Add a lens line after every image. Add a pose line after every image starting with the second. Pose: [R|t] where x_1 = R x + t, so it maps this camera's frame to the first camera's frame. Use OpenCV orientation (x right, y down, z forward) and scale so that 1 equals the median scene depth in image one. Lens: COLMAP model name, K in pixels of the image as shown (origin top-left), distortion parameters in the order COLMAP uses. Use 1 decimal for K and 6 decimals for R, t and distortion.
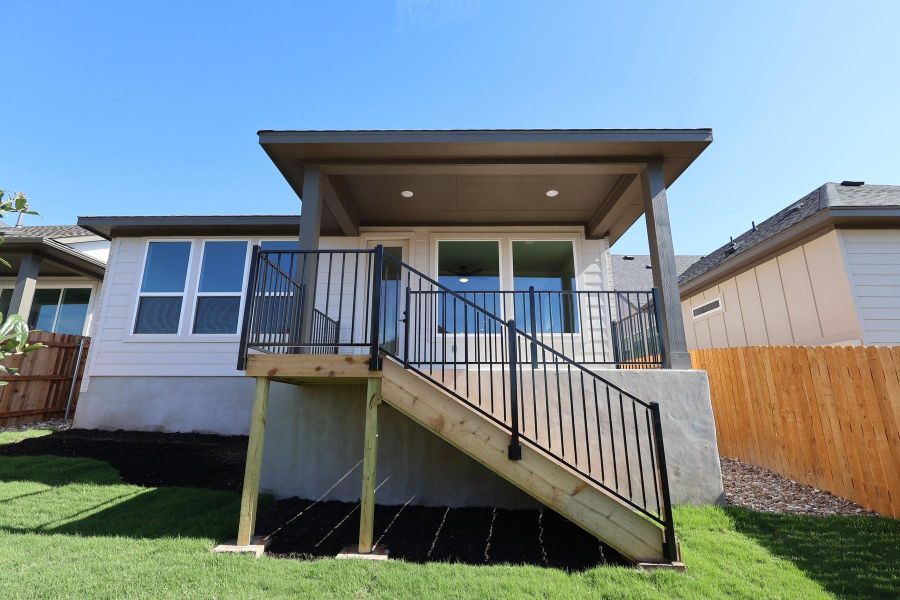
lens RADIAL K [[415.5, 0, 448.9], [0, 415.5, 300.8], [0, 0, 1]] dist [0.000657, -0.000808]
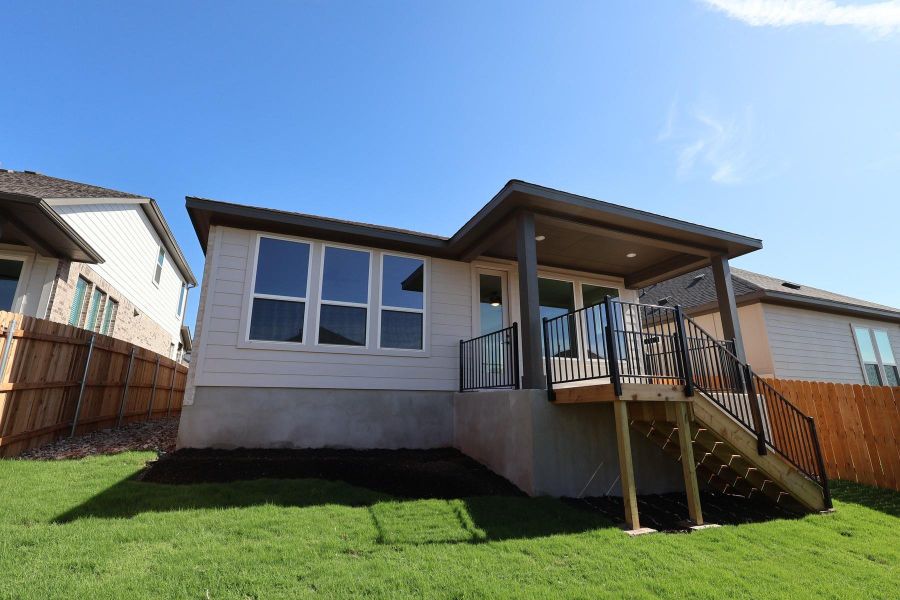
lens RADIAL K [[415.5, 0, 447.9], [0, 415.5, 301.5], [0, 0, 1]] dist [0.000657, -0.000808]
pose [[0.915078, 0.099151, 0.390899, -0.745141], [-0.095865, 0.995001, -0.027966, -0.018108], [-0.391718, -0.011882, 0.920009, 0.011184]]
